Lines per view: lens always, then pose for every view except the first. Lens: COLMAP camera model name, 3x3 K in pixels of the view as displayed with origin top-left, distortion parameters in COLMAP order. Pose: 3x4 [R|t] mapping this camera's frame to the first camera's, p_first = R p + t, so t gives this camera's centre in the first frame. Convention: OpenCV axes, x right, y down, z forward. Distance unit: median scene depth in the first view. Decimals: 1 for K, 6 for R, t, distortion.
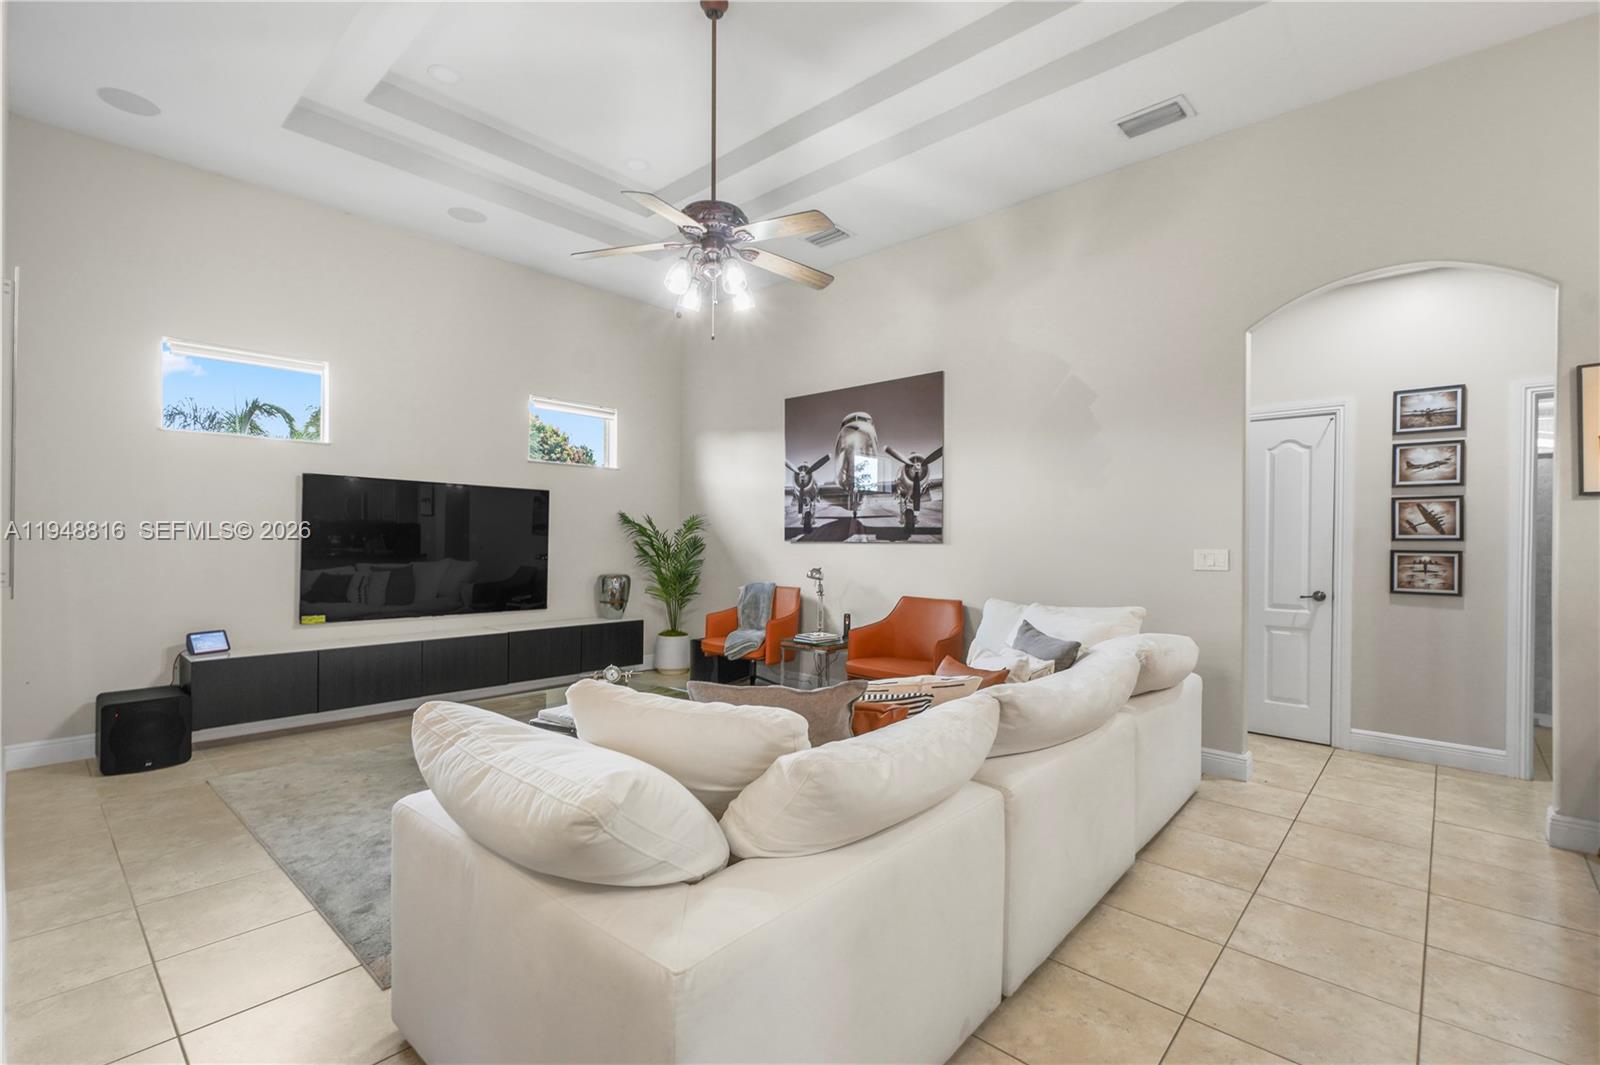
lens RADIAL K [[715.1, 0, 797.0], [0, 715.1, 538.8], [0, 0, 1]] dist [0.008909, -0.003240]
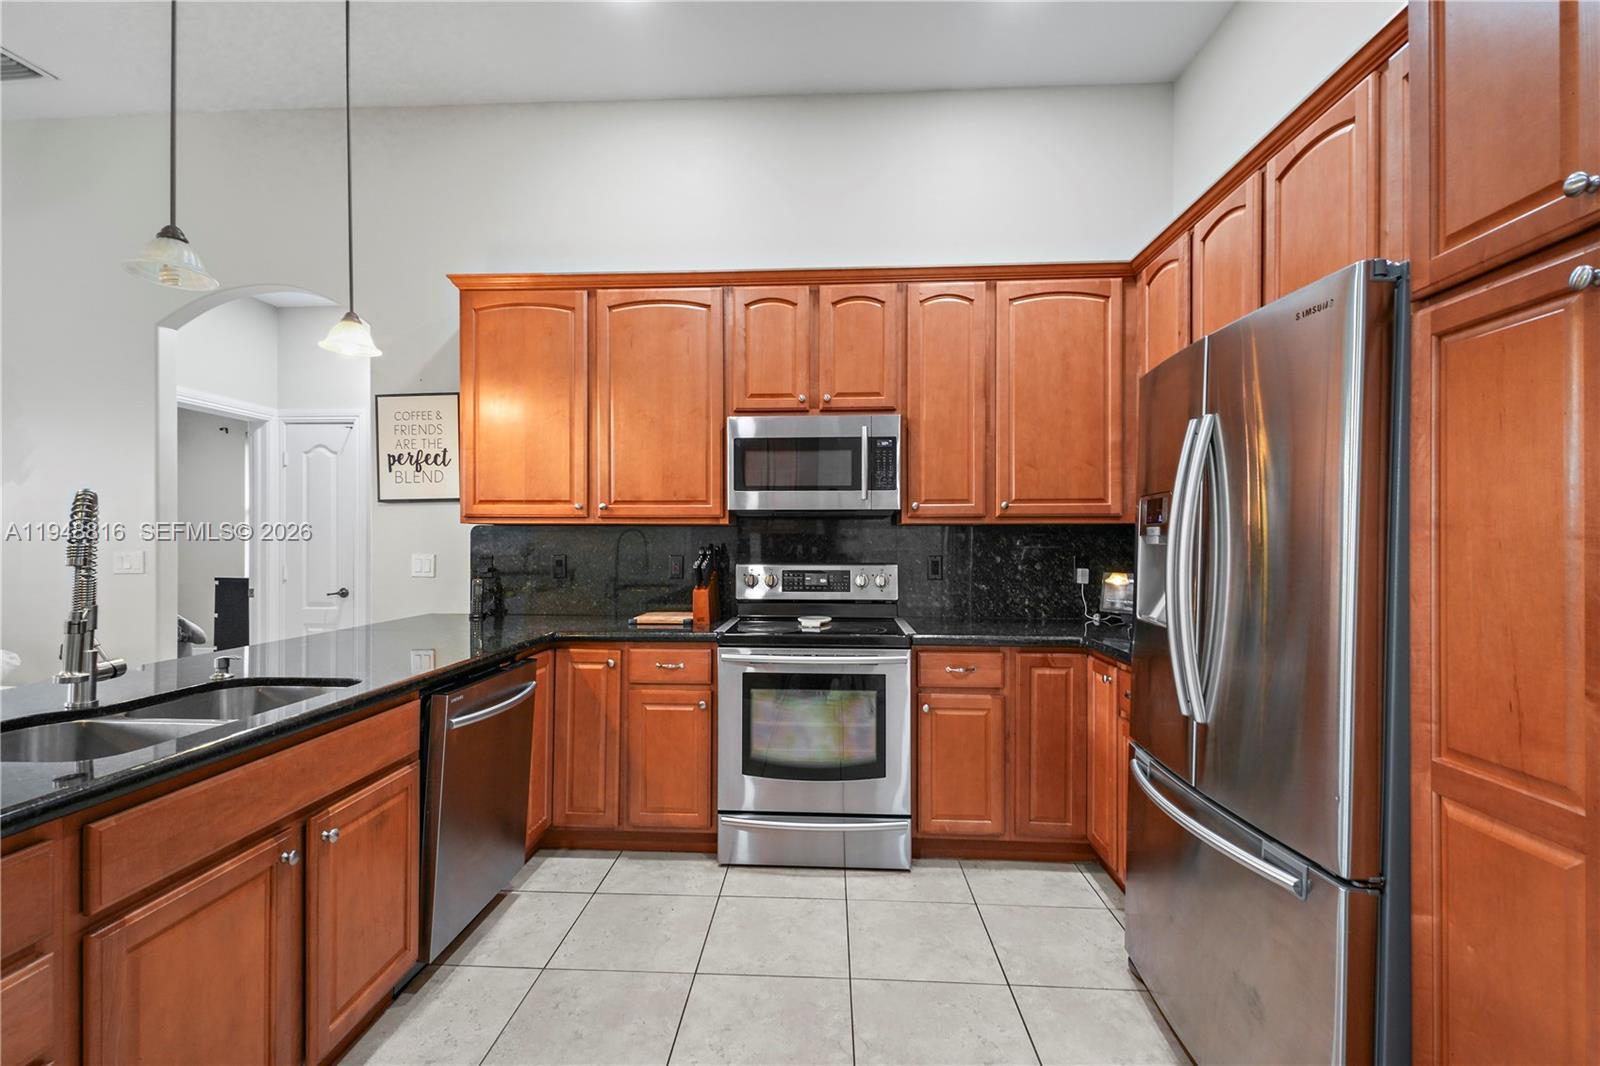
lens RADIAL K [[715.1, 0, 786.1], [0, 715.1, 542.0], [0, 0, 1]] dist [0.008909, -0.003240]
pose [[0.784501, -0.008085, 0.620075, 0.638665], [0.008004, 0.999964, 0.002911, 0.007135], [-0.620076, 0.002680, 0.784537, -0.271916]]
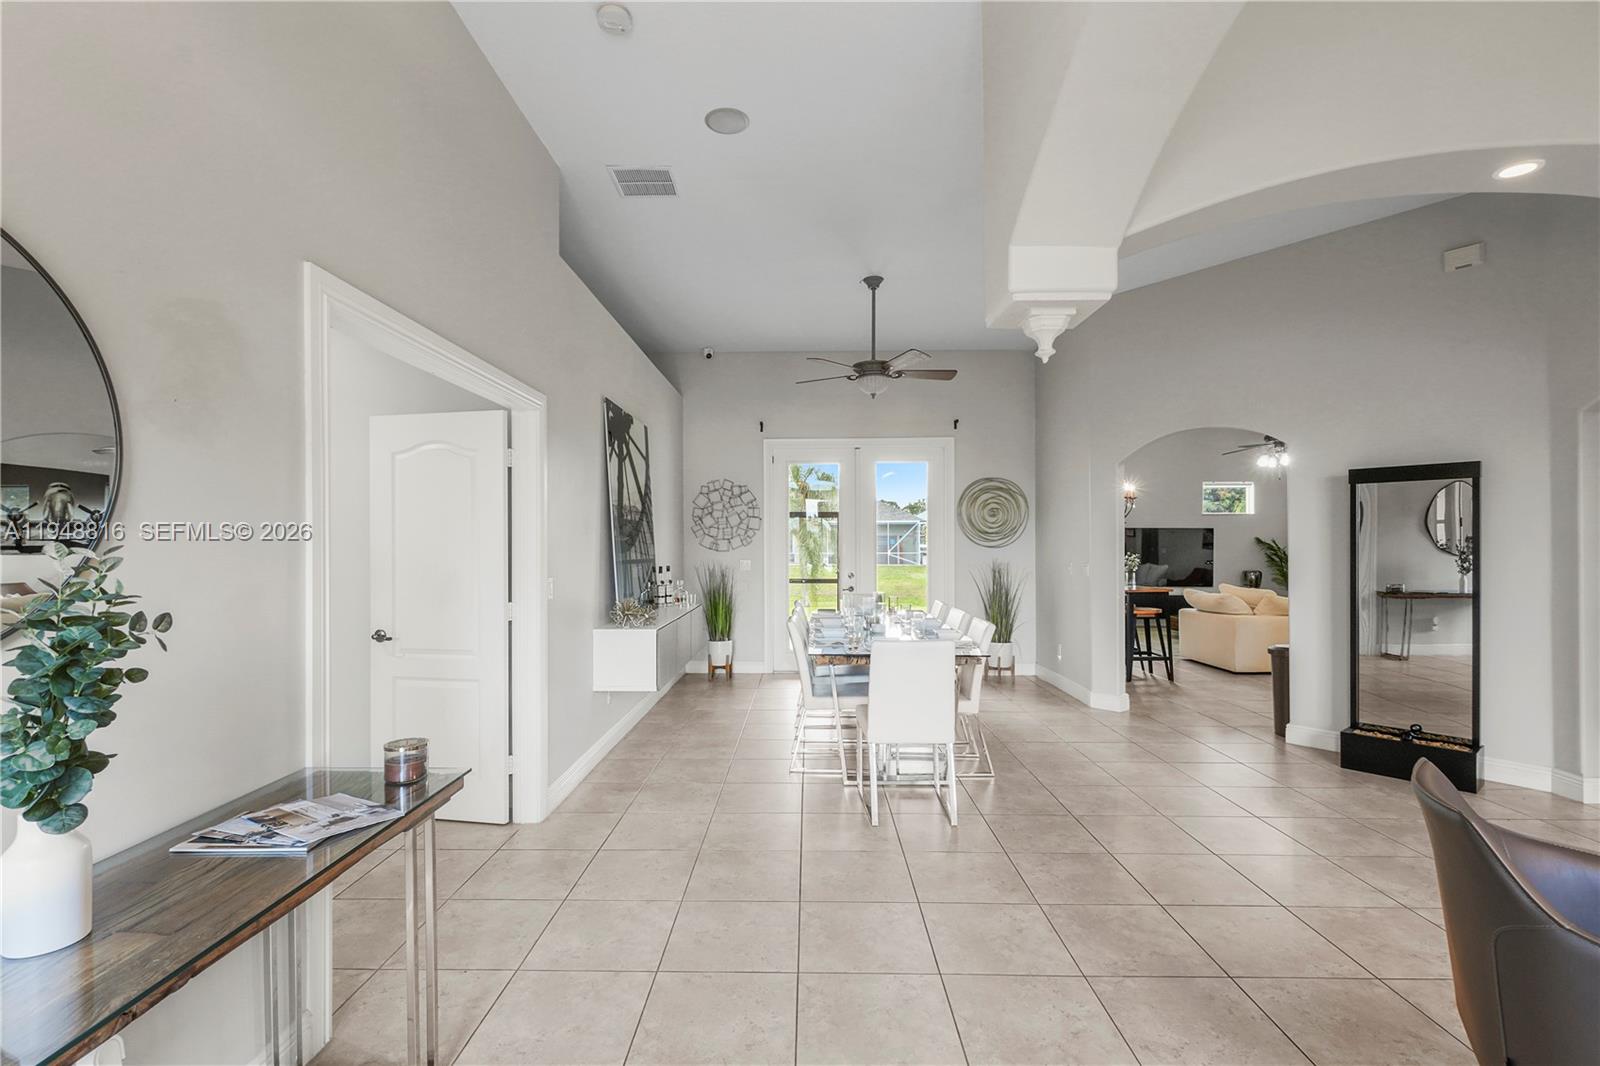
lens RADIAL K [[715.1, 0, 810.2], [0, 715.1, 547.6], [0, 0, 1]] dist [0.008909, -0.003240]
pose [[0.665033, -0.008272, -0.746768, 0.608644], [0.004319, 0.999965, -0.007231, -0.003959], [0.746802, 0.001583, 0.665045, -1.792429]]
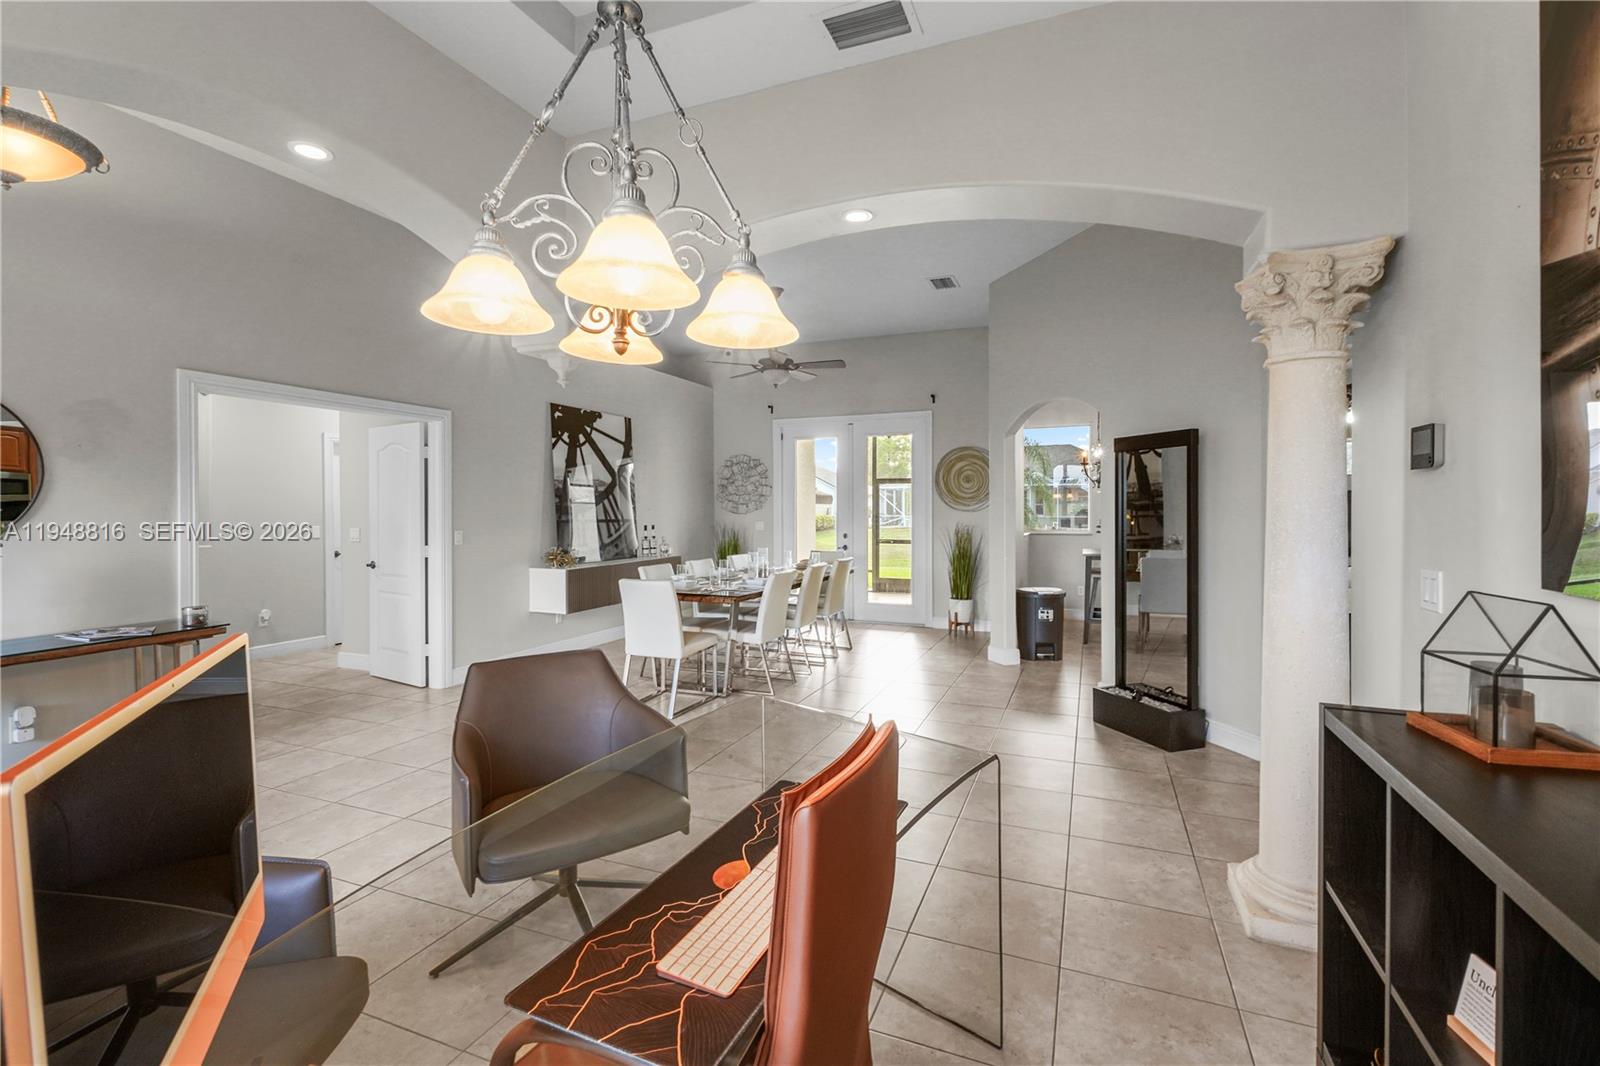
lens RADIAL K [[715.1, 0, 846.0], [0, 715.1, 508.1], [0, 0, 1]] dist [0.008909, -0.003240]
pose [[0.366070, -0.010730, -0.930525, 1.249167], [-0.001900, 0.999923, -0.012277, -0.000555], [0.930585, 0.006262, 0.366022, -1.257590]]
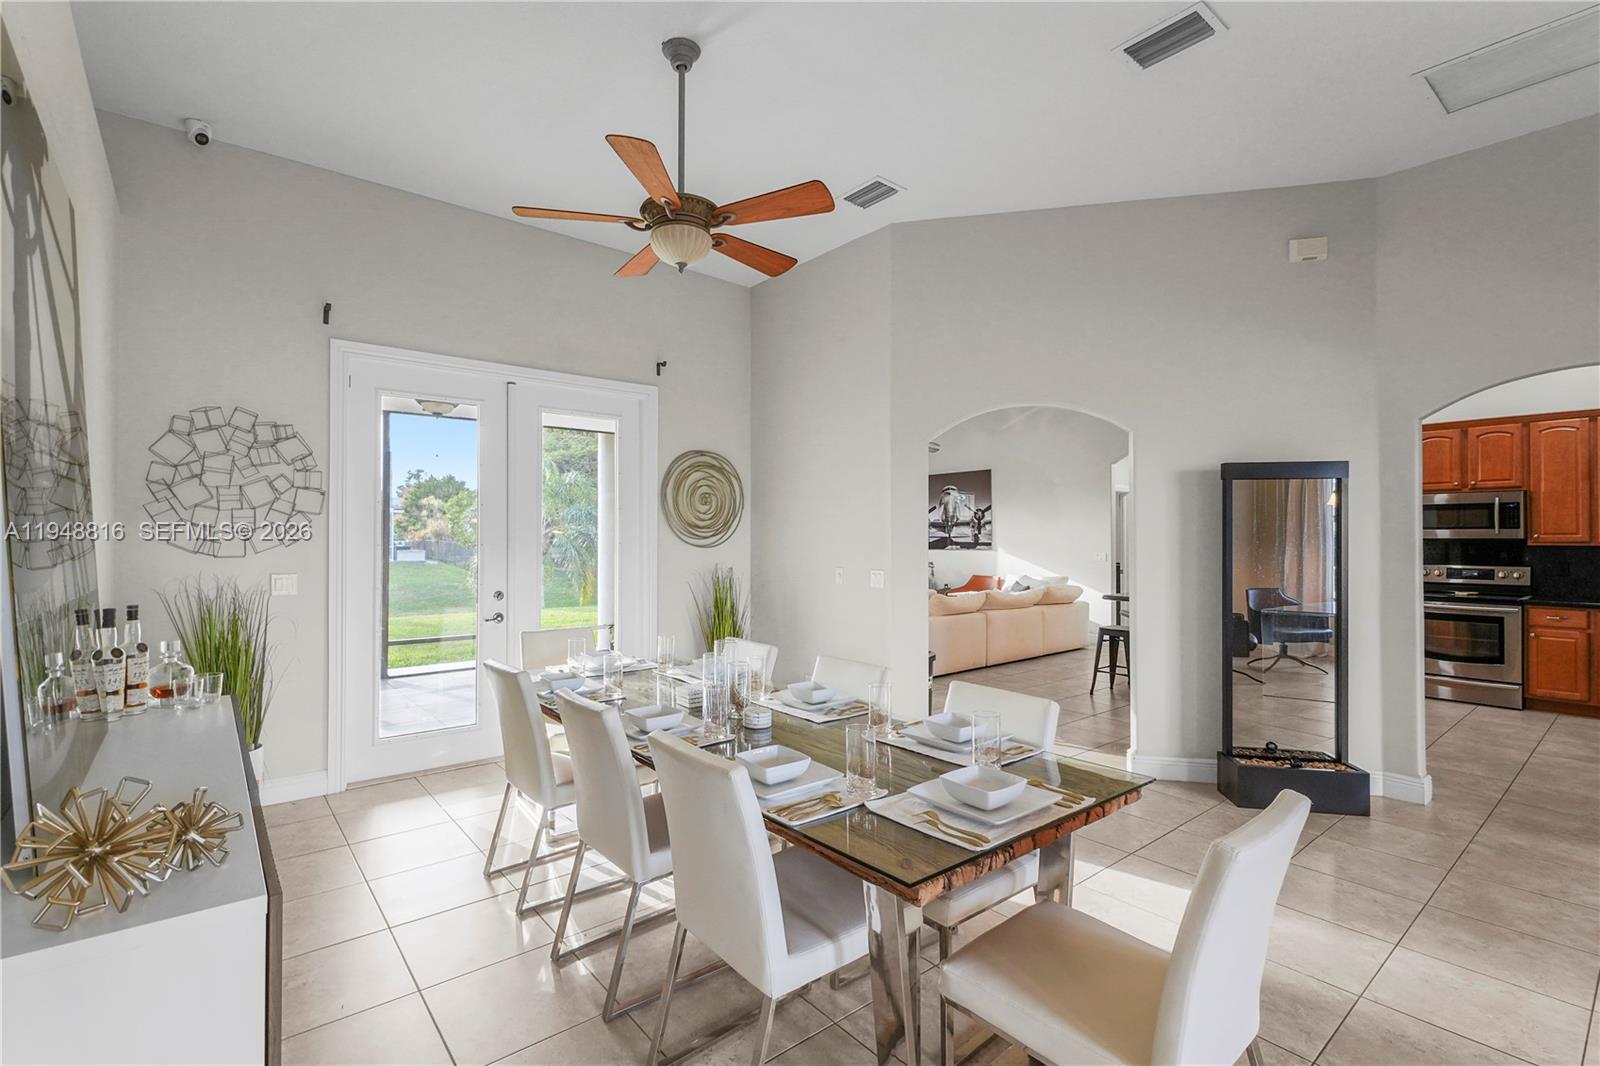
lens RADIAL K [[715.1, 0, 777.5], [0, 715.1, 535.3], [0, 0, 1]] dist [0.008909, -0.003240]
pose [[0.986450, -0.006500, -0.163936, -0.093949], [0.004894, 0.999936, -0.010200, -0.023354], [0.163992, 0.009260, 0.986418, -1.500411]]
